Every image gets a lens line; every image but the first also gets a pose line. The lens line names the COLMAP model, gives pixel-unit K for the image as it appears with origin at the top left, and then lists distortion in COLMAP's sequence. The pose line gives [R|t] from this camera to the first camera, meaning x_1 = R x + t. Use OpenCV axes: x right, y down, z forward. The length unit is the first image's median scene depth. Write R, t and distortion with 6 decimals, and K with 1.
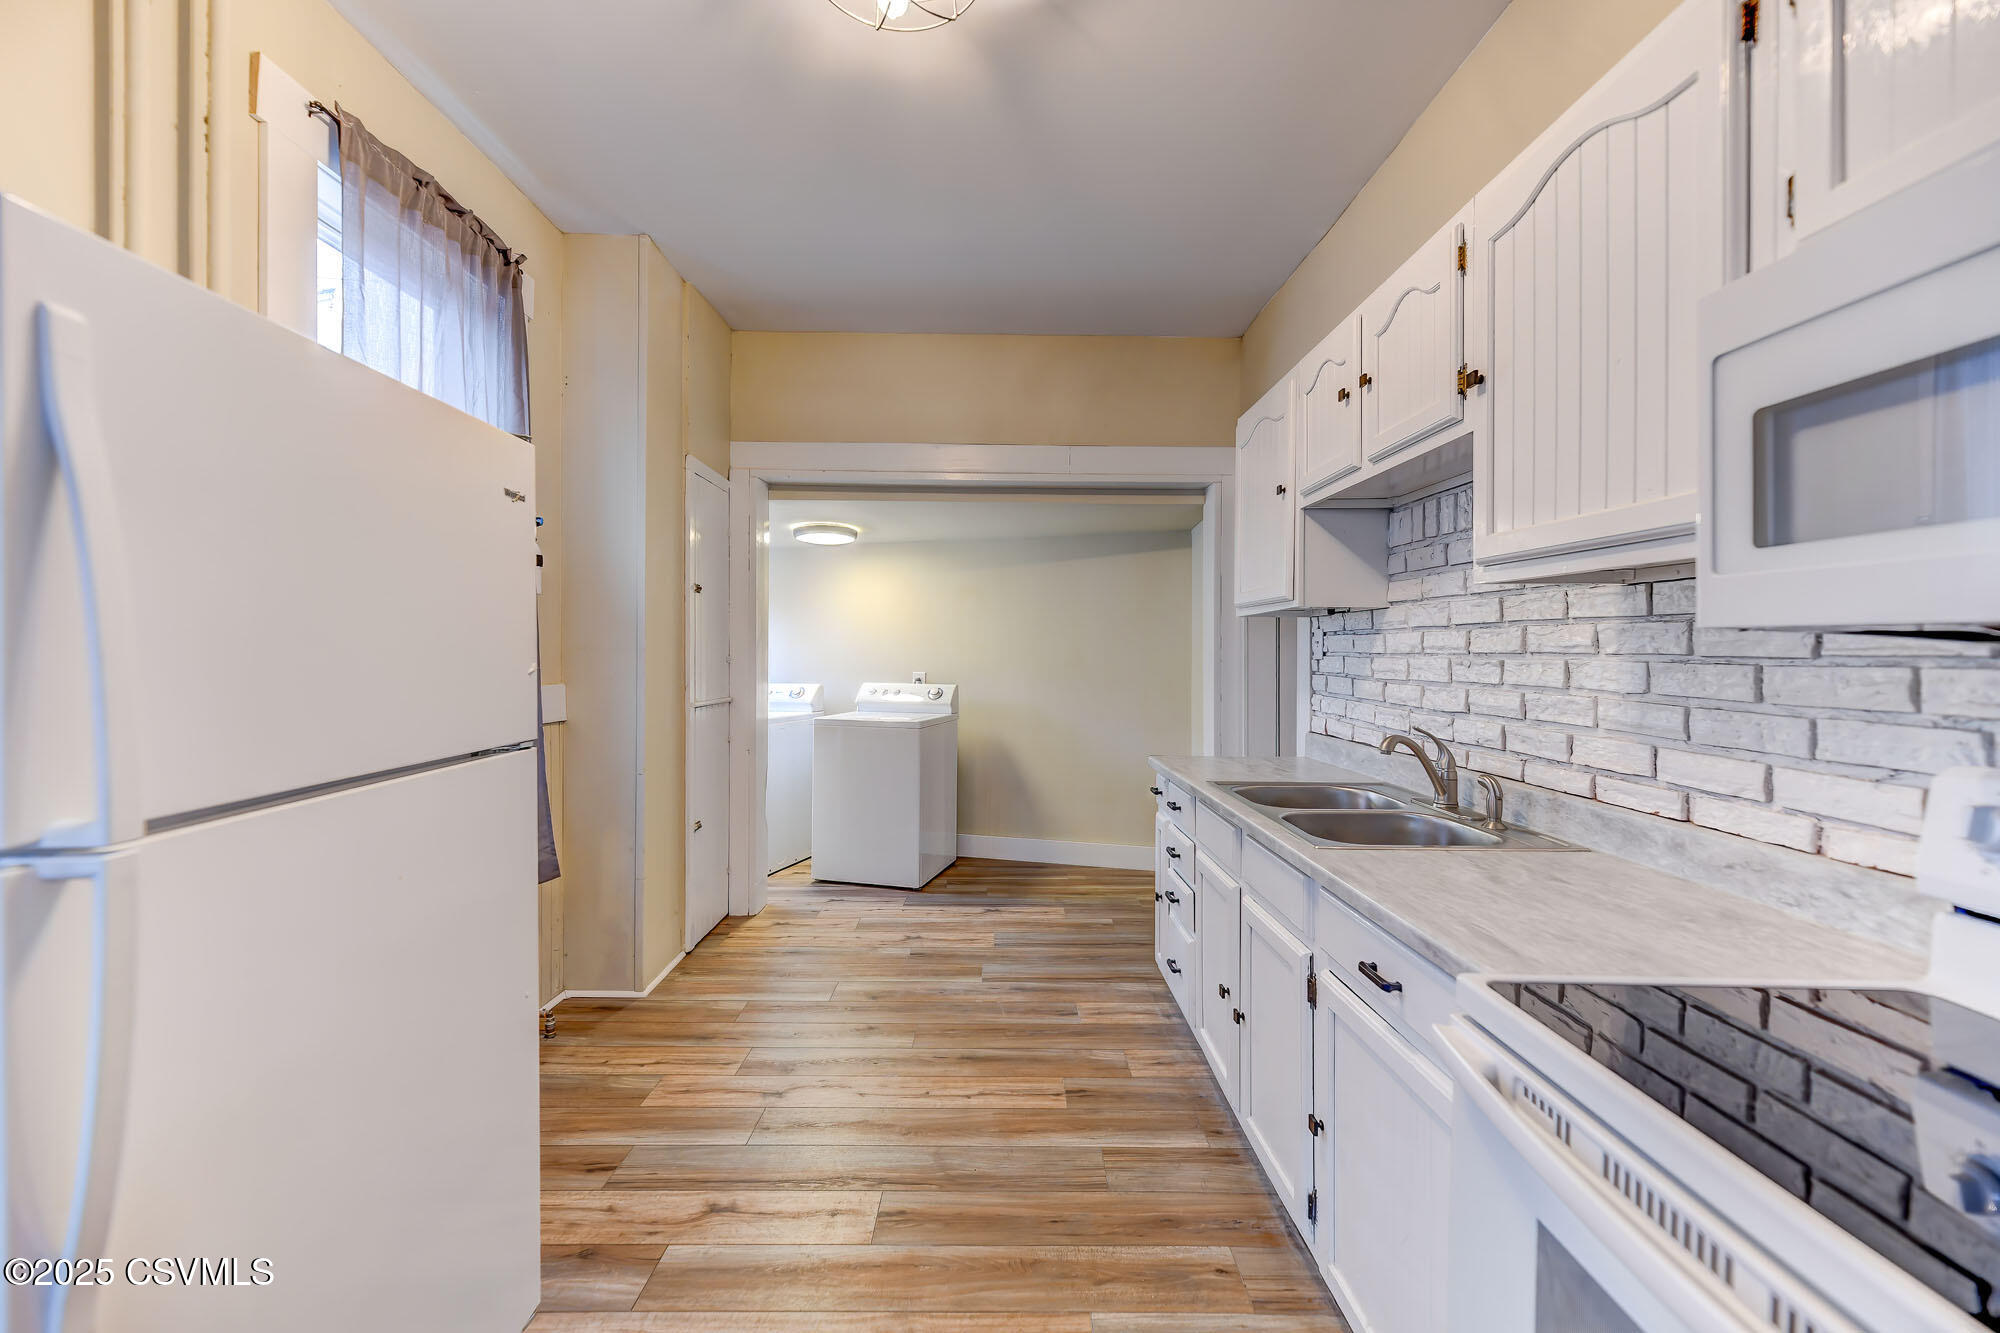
lens RADIAL K [[796.1, 0, 998.3], [0, 796.1, 654.2], [0, 0, 1]] dist [0.016099, -0.003038]
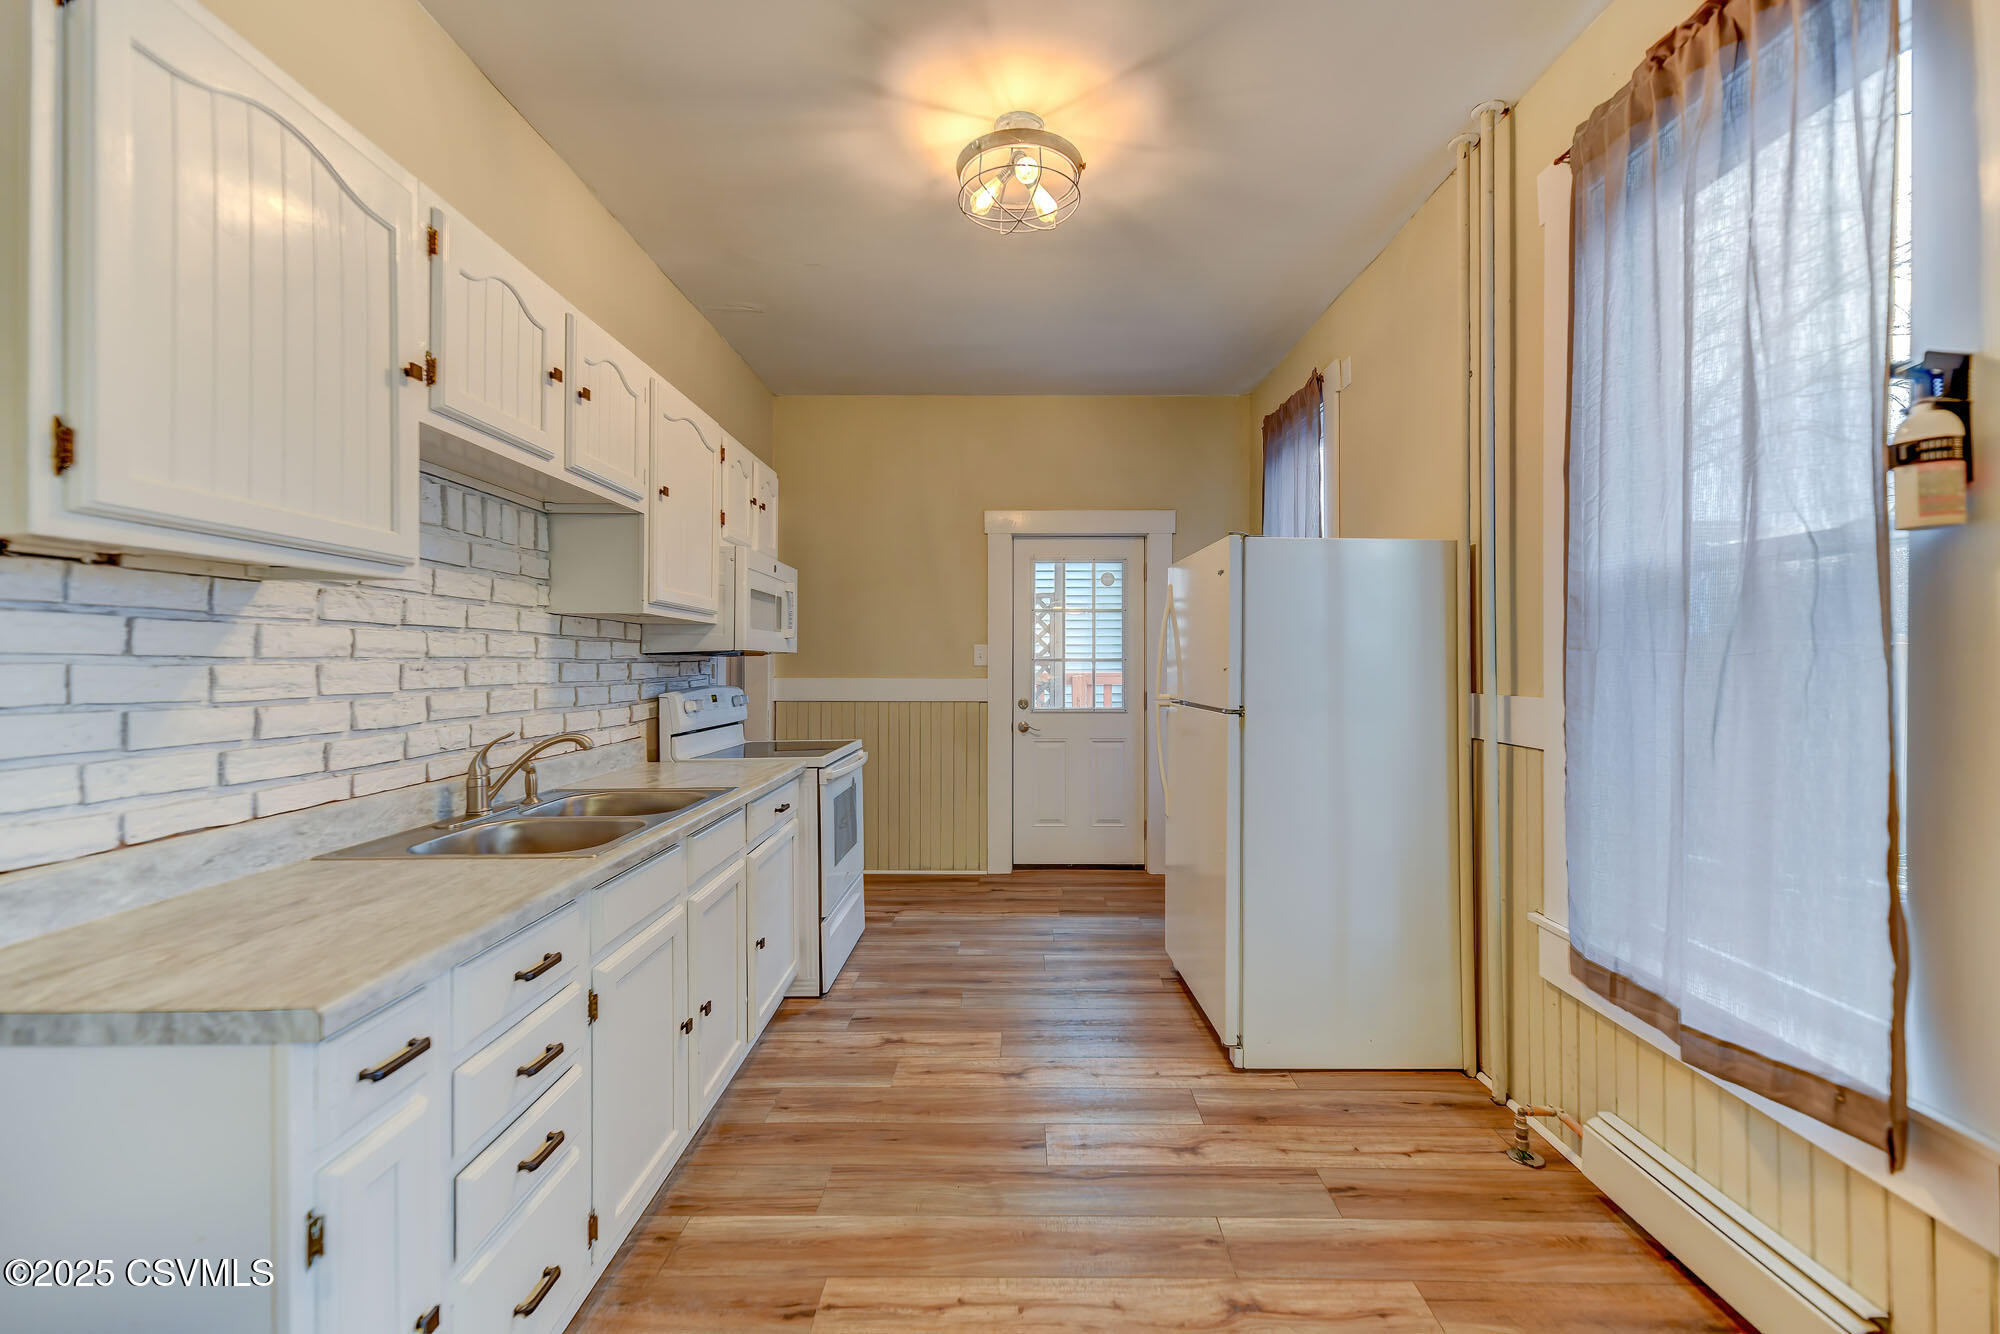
lens RADIAL K [[796.1, 0, 1002.4], [0, 796.1, 656.5], [0, 0, 1]] dist [0.016099, -0.003038]
pose [[-0.999766, -0.000373, 0.021618, -0.108311], [-0.000366, 1.000000, 0.000303, -0.003500], [-0.021618, 0.000295, -0.999766, 2.075025]]
